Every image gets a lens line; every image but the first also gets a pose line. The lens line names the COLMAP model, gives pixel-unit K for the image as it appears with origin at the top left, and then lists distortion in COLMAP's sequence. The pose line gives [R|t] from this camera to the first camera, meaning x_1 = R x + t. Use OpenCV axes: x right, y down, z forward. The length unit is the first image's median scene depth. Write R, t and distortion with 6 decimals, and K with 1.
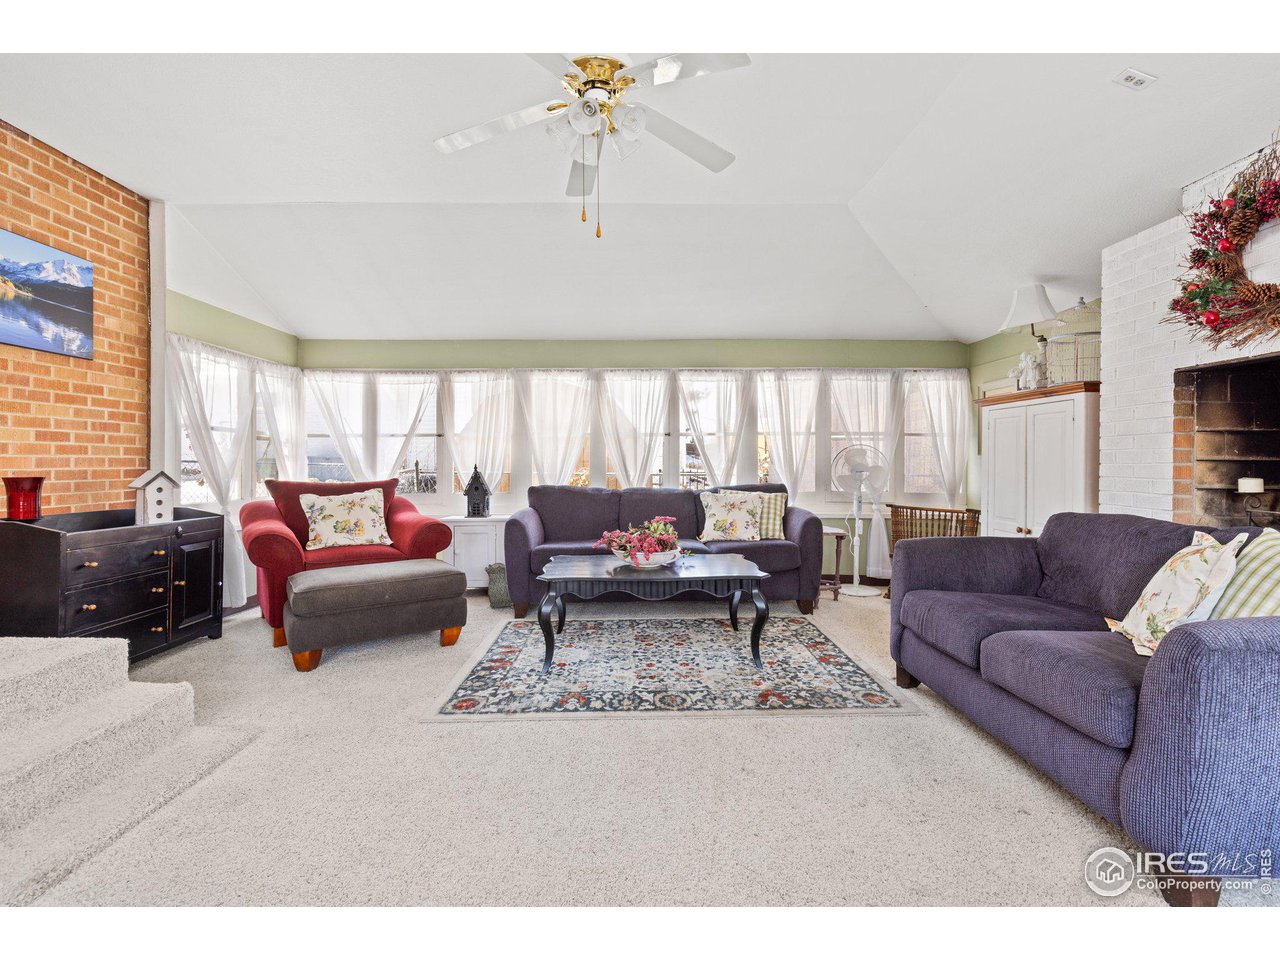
lens RADIAL K [[567.8, 0, 638.6], [0, 567.8, 461.5], [0, 0, 1]] dist [0.000694, 0.000122]
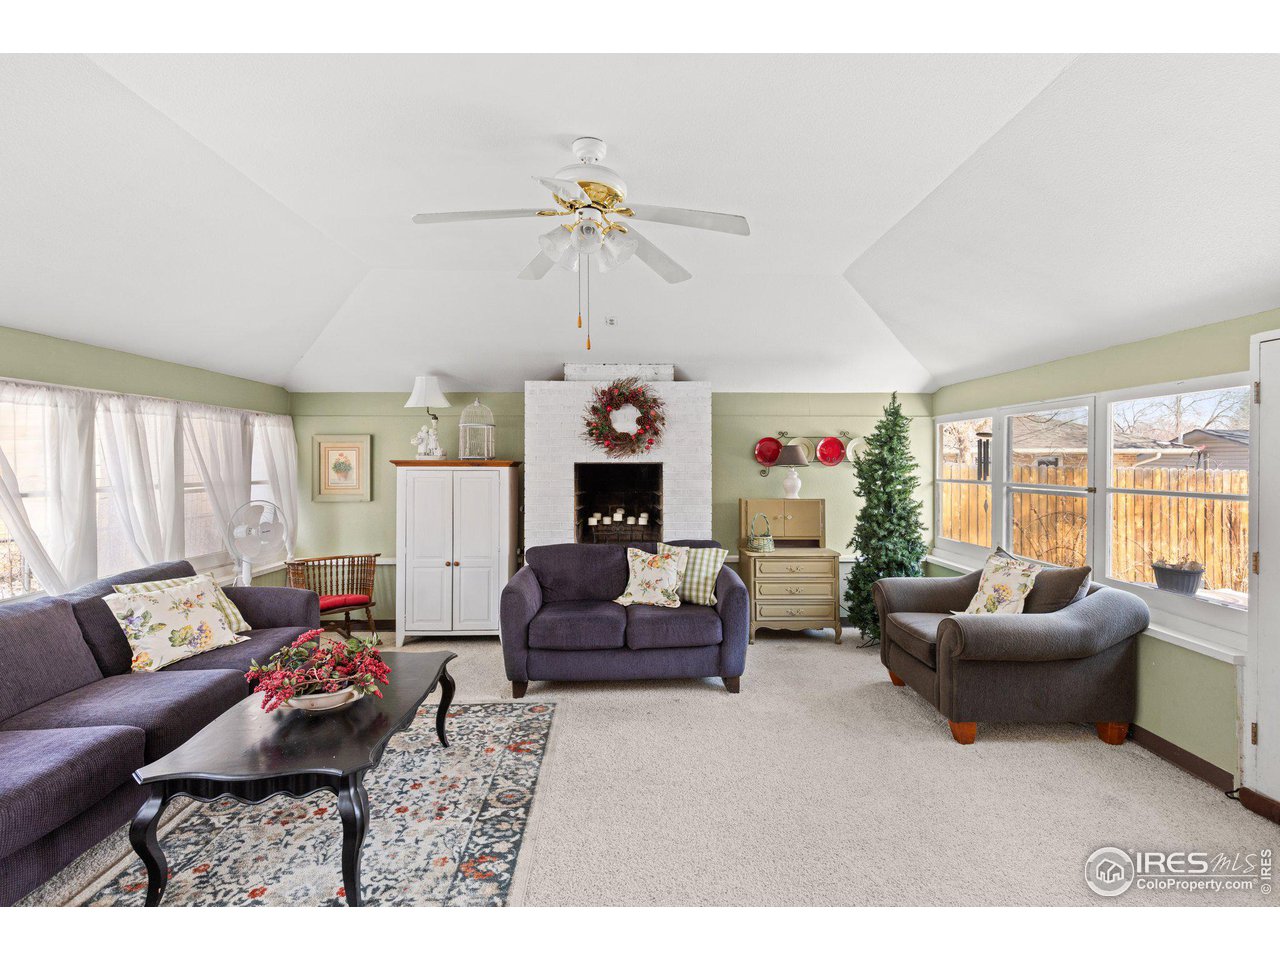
lens RADIAL K [[583.9, 0, 637.1], [0, 583.9, 462.1], [0, 0, 1]] dist [0.000390, -0.000013]
pose [[-0.003094, -0.004074, 0.999987, -0.926429], [0.004404, 0.999982, 0.004087, -0.161529], [-0.999986, 0.004417, -0.003076, 0.752595]]
